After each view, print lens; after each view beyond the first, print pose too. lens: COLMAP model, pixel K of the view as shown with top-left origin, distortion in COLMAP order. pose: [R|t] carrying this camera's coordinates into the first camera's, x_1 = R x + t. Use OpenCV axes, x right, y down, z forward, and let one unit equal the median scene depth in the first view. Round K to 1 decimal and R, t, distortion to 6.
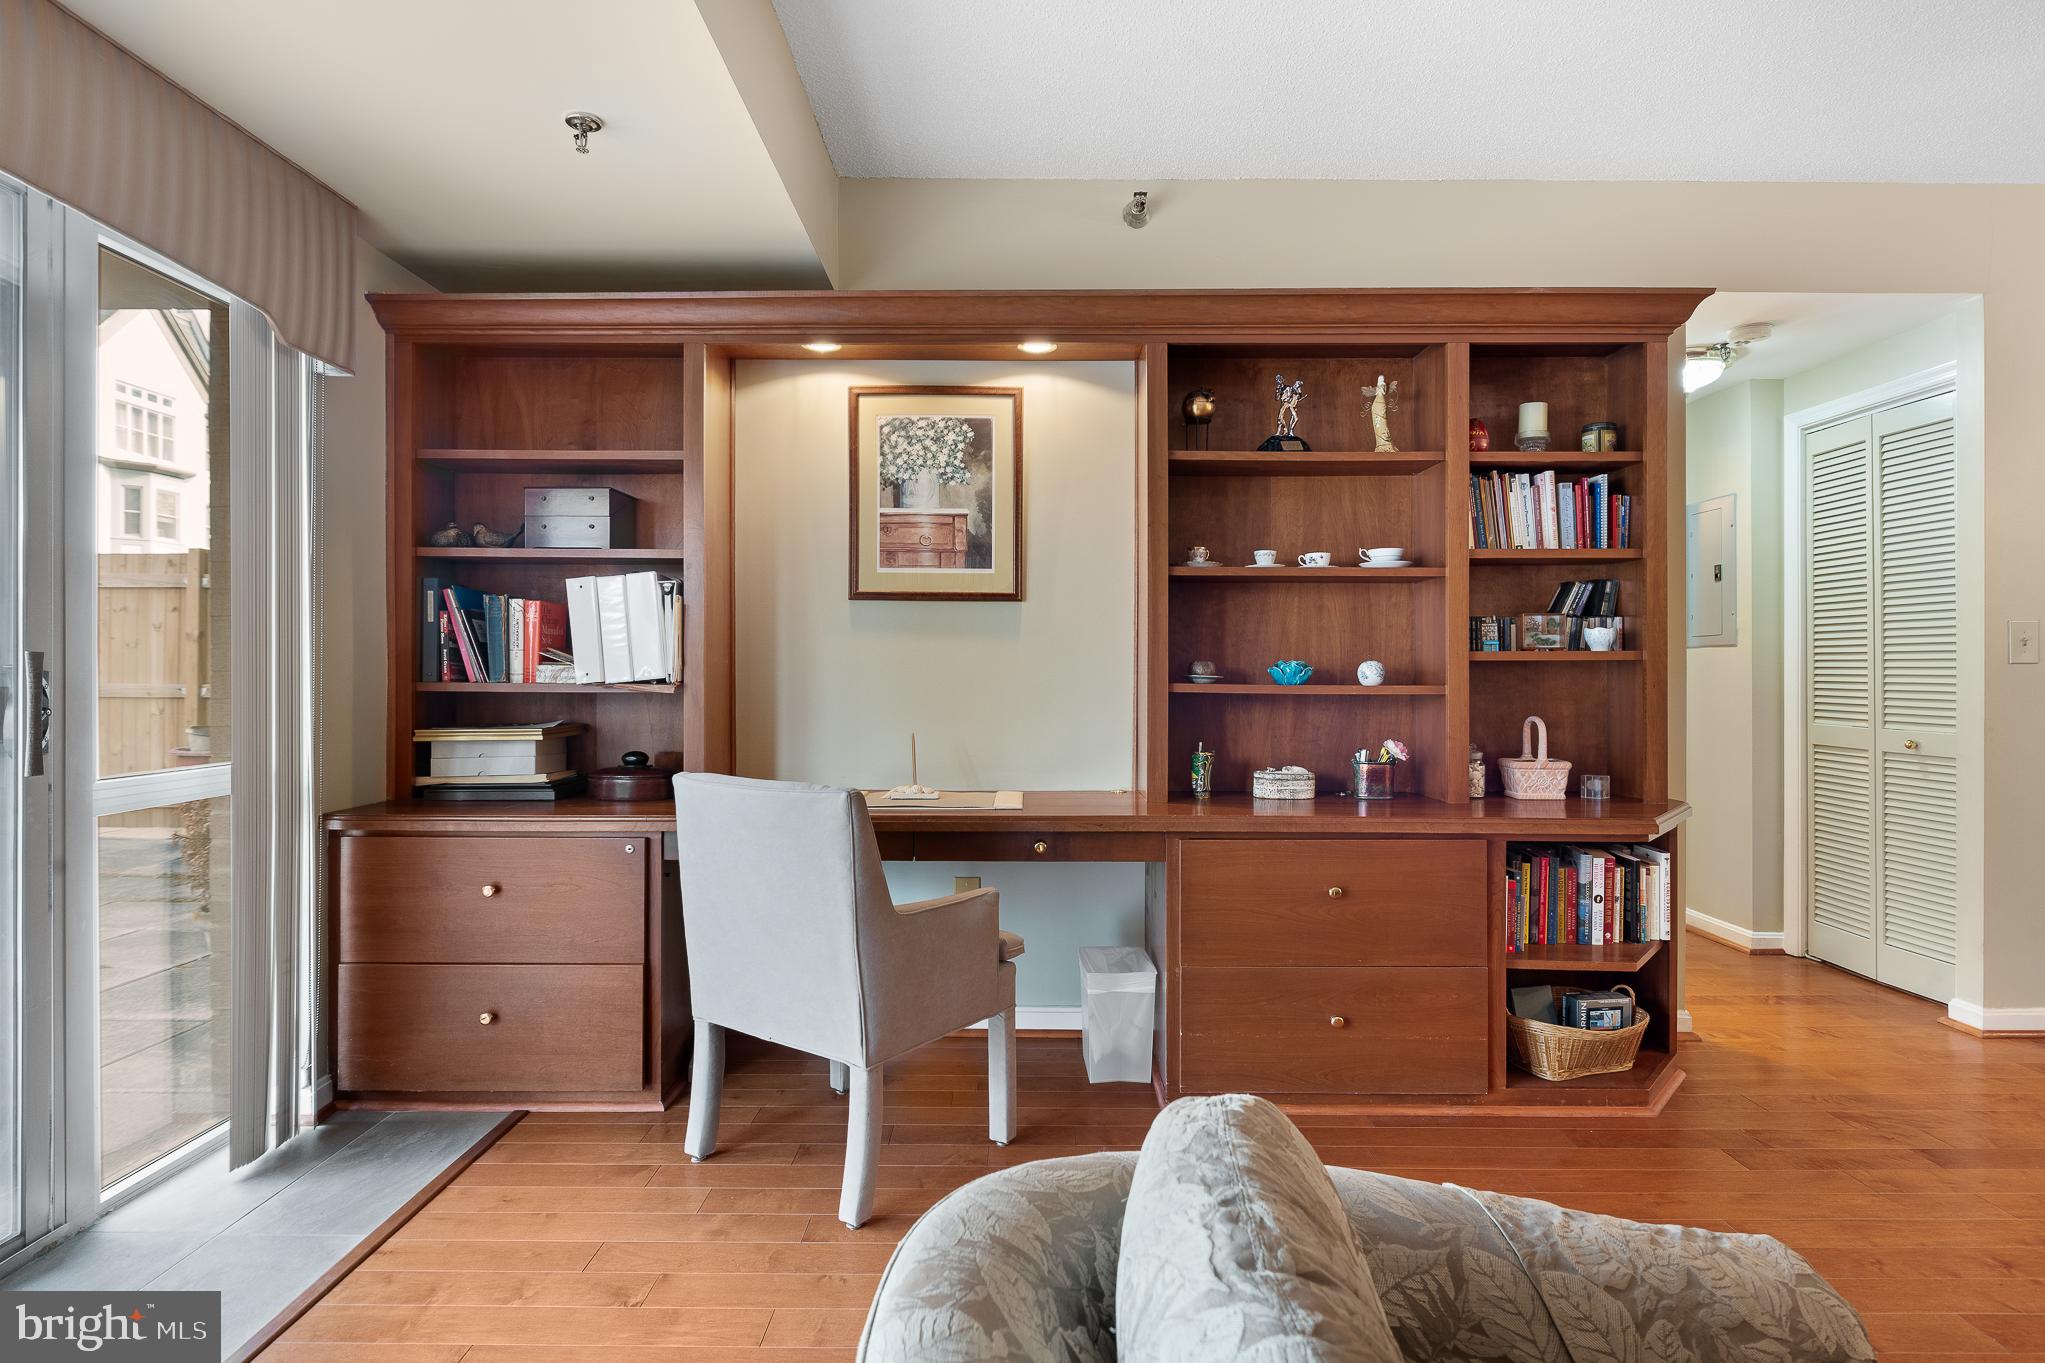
lens RADIAL K [[1079.9, 0, 1015.6], [0, 1079.9, 672.6], [0, 0, 1]] dist [0.017654, -0.024890]
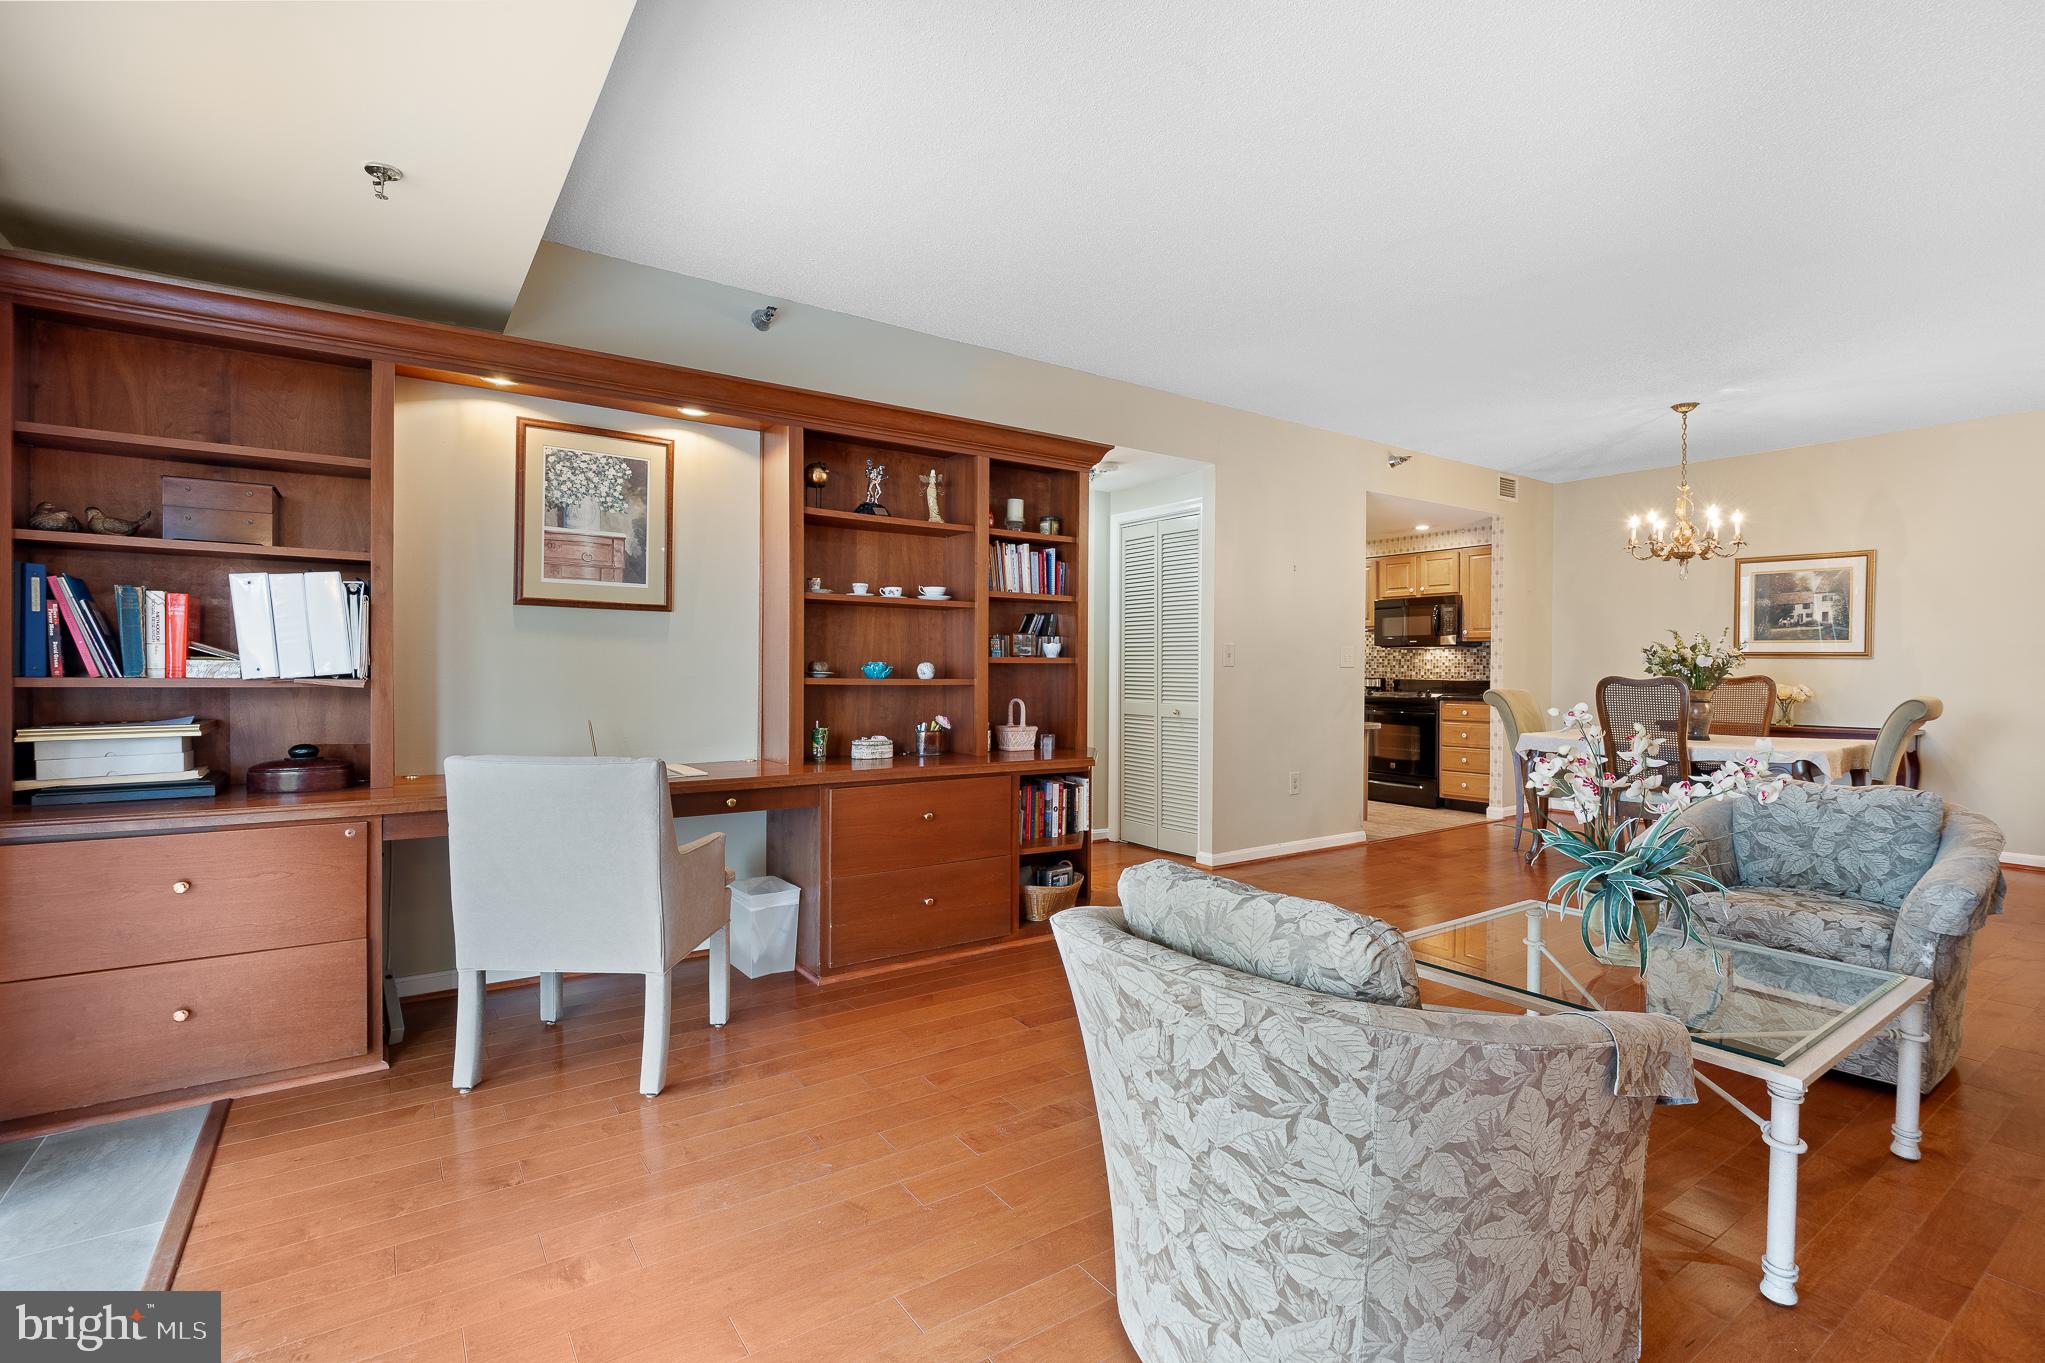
lens RADIAL K [[925.5, 0, 1022.5], [0, 925.5, 681.5], [0, 0, 1]] dist [-0.013941, -0.000458]
pose [[0.817497, -0.003108, 0.575925, -0.293008], [-0.005317, 0.999902, 0.012943, -0.001815], [-0.575909, -0.013643, 0.817400, -0.107757]]
